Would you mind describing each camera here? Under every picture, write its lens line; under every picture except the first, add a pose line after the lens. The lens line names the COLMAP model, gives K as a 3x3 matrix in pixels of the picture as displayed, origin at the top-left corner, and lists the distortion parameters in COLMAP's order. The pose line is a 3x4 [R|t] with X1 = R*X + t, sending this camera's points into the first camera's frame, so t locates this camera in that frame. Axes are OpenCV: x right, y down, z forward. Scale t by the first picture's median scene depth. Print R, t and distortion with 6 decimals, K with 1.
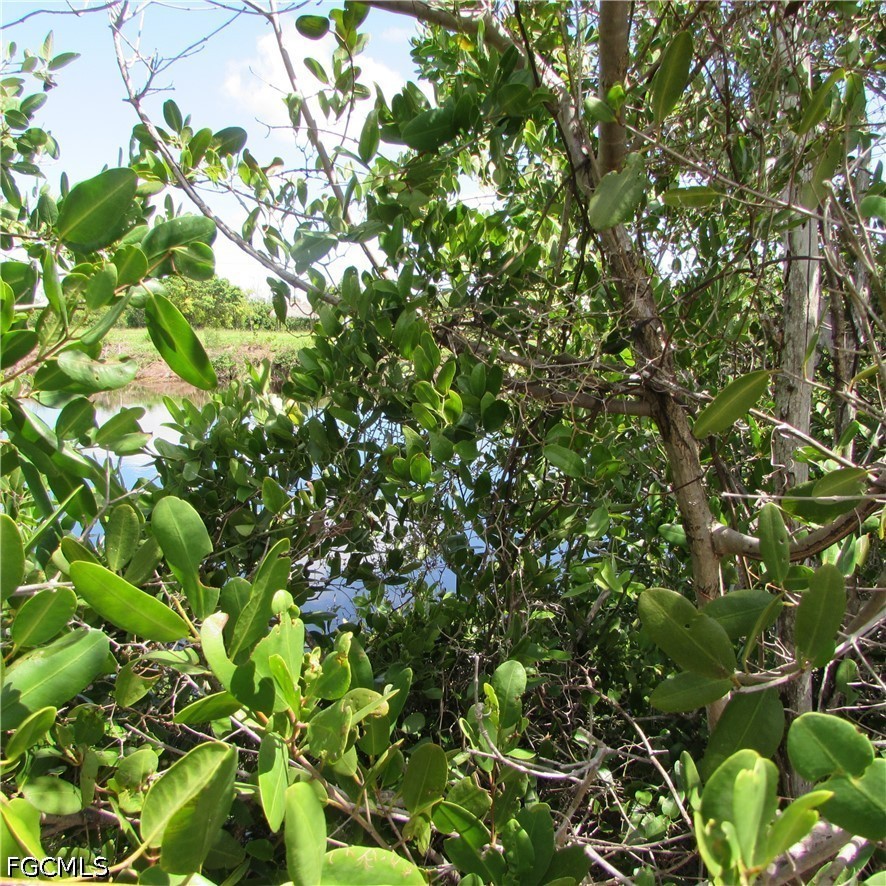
lens RADIAL K [[817.8, 0, 443.0], [0, 817.8, 443.0], [0, 0, 1]] dist [-0.083666, 0.076100]
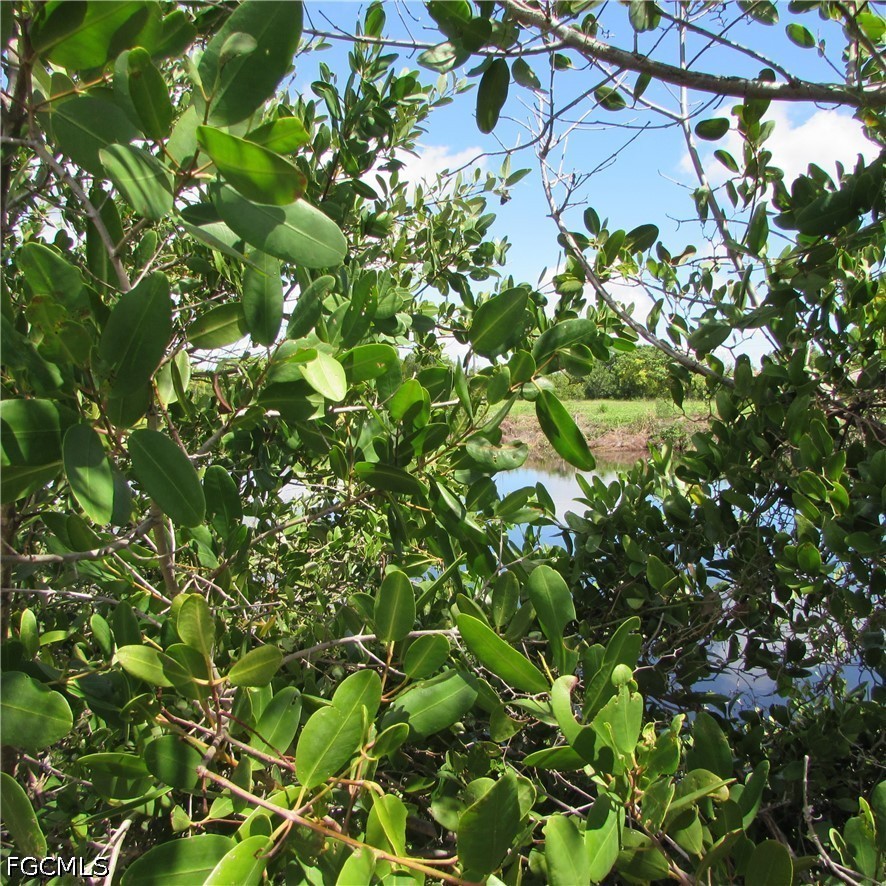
lens RADIAL K [[819.4, 0, 443.0], [0, 819.4, 443.0], [0, 0, 1]] dist [-0.060883, 0.034055]
pose [[0.849297, 0.012619, -0.527765, 0.090535], [-0.055262, 0.996347, -0.065106, -0.015736], [0.525015, 0.084460, 0.846892, -0.041464]]
